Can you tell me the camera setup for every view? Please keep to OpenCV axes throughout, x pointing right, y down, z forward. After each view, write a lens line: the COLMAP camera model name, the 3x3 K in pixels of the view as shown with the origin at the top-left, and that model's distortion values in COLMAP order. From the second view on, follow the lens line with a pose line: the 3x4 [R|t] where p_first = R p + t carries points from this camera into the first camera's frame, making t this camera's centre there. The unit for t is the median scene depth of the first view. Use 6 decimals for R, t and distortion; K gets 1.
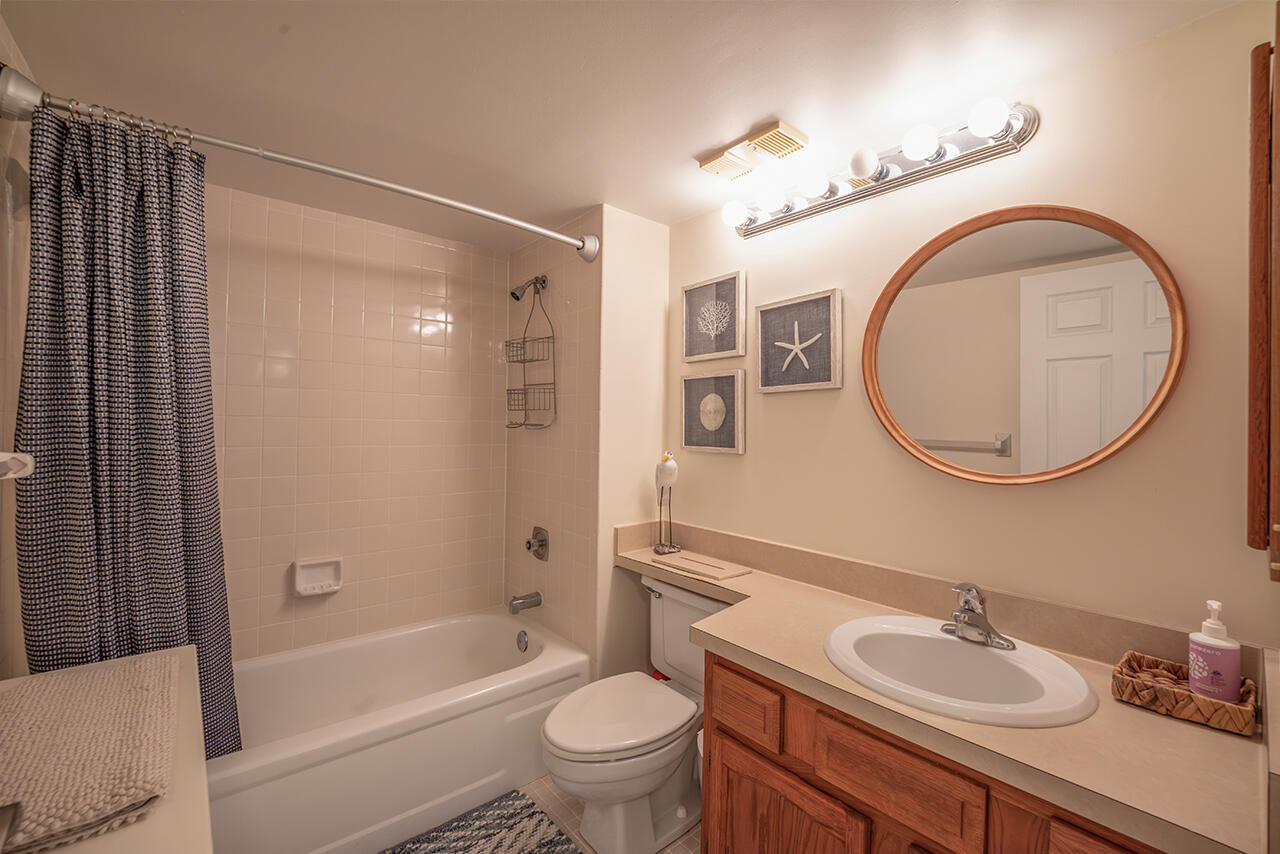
lens RADIAL K [[548.0, 0, 638.8], [0, 548.0, 432.9], [0, 0, 1]] dist [0.001156, -0.000991]
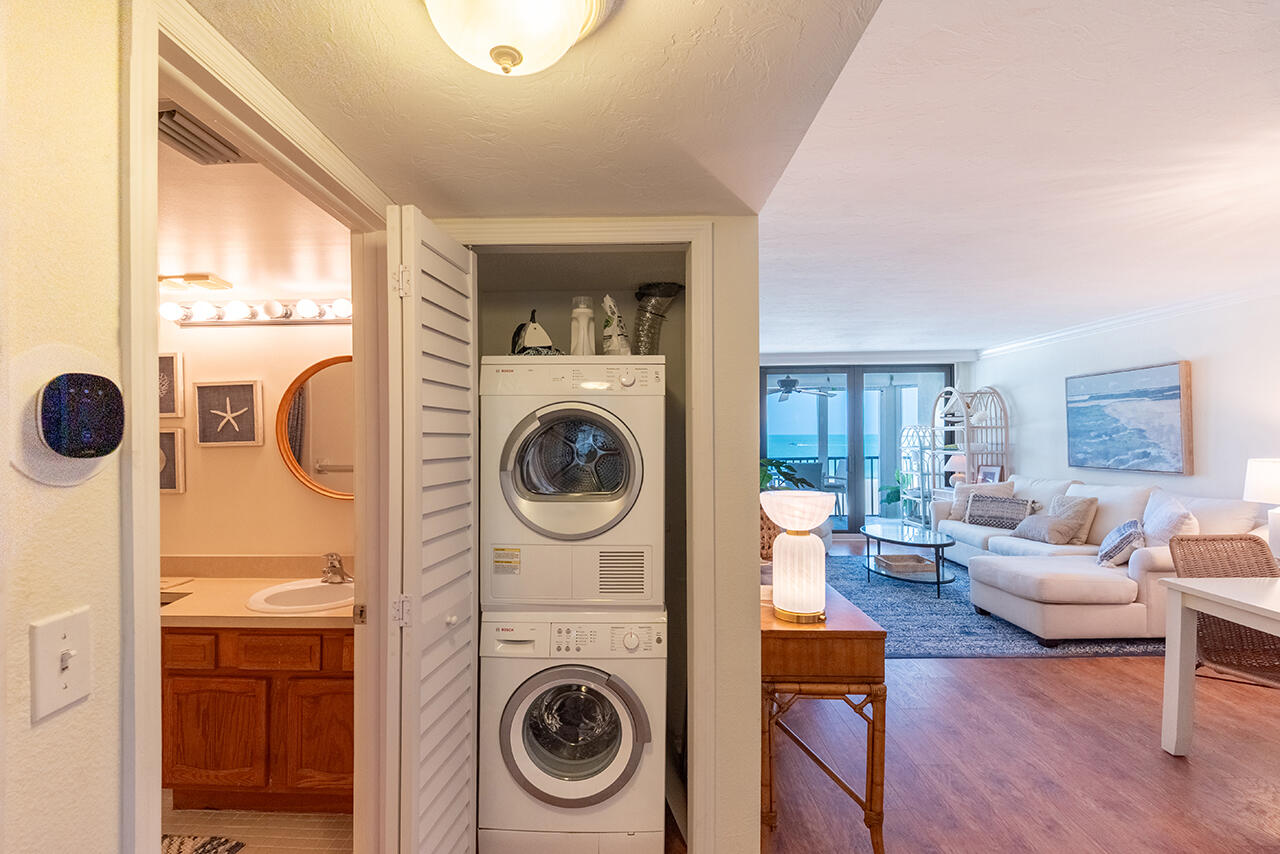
lens RADIAL K [[548.0, 0, 616.6], [0, 548.0, 441.5], [0, 0, 1]] dist [0.001156, -0.000991]
pose [[0.653055, -0.016315, 0.757135, -0.180090], [0.022483, 0.999745, 0.002151, -0.090187], [-0.756977, 0.015618, 0.653255, -0.928239]]
